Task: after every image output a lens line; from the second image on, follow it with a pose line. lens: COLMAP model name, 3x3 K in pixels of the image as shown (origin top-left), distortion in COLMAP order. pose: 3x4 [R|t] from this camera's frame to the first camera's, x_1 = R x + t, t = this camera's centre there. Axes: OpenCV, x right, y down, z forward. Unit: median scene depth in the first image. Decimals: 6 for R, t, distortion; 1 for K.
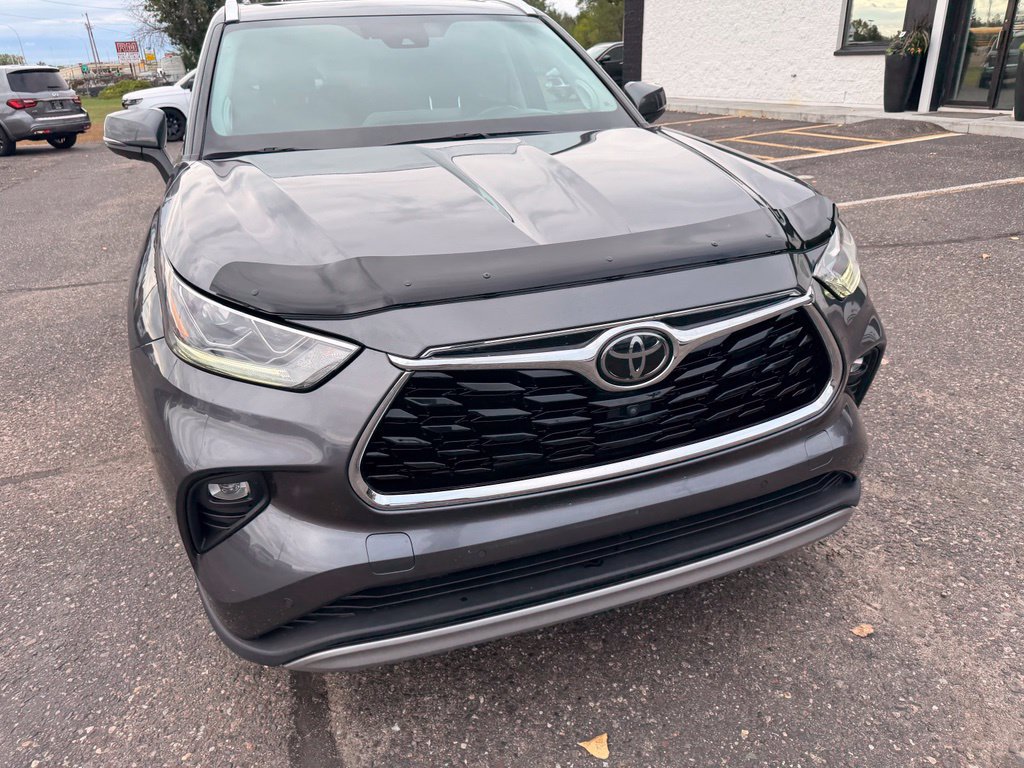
lens RADIAL K [[726.7, 0, 515.1], [0, 726.7, 387.7], [0, 0, 1]] dist [0.026513, -0.032054]
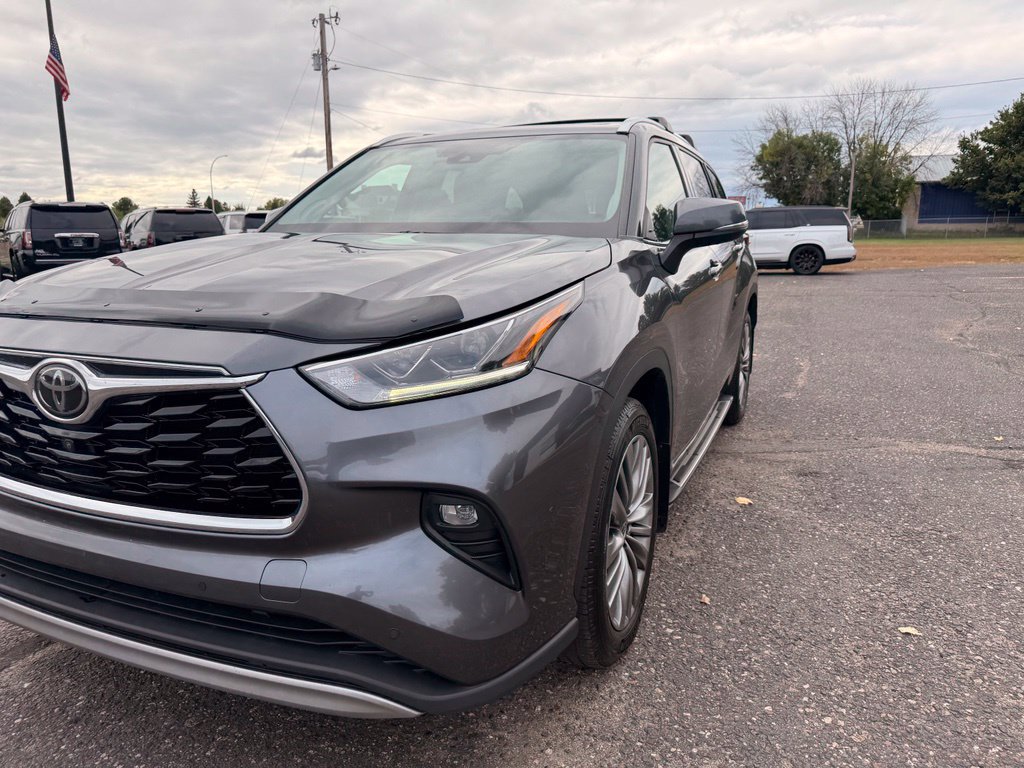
lens RADIAL K [[726.7, 0, 511.4], [0, 726.7, 384.9], [0, 0, 1]] dist [0.026513, -0.032054]
pose [[0.725477, 0.175482, -0.665499, 1.062443], [-0.299188, 0.951216, -0.075332, -0.131108], [0.619814, 0.253761, 0.742588, 0.481883]]
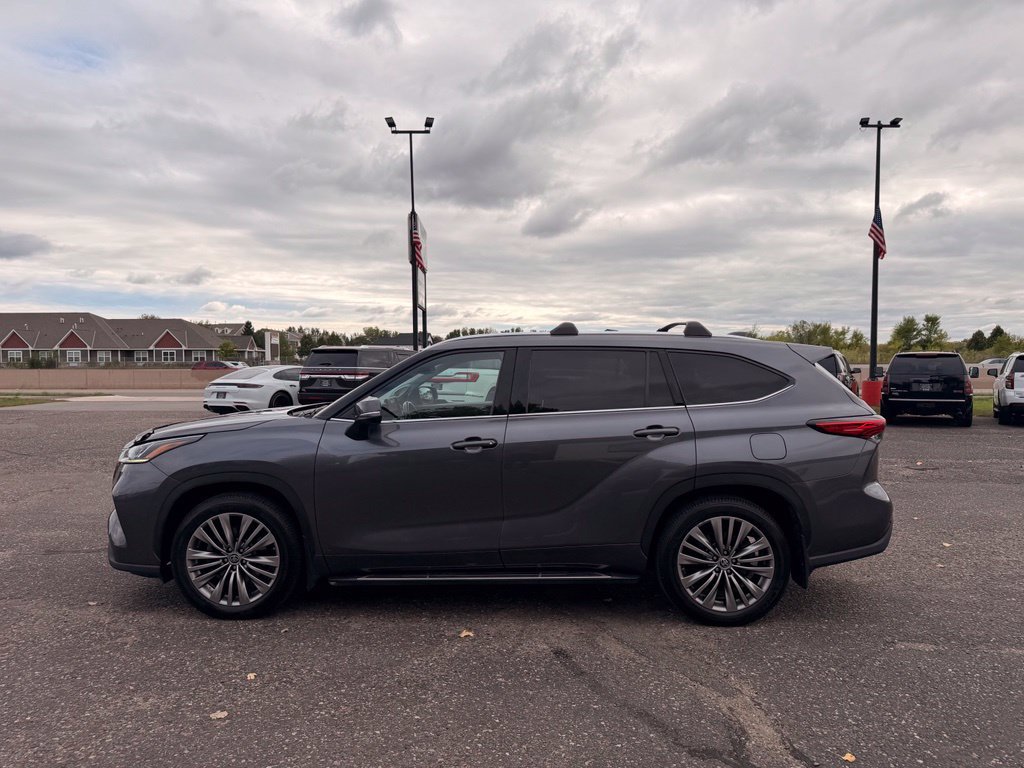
lens RADIAL K [[726.7, 0, 516.2], [0, 726.7, 402.9], [0, 0, 1]] dist [0.026513, -0.032054]
pose [[-0.361387, 0.089282, -0.928131, 2.315194], [-0.366605, 0.901632, 0.229479, -1.418996], [0.857321, 0.423189, -0.293107, 2.834677]]
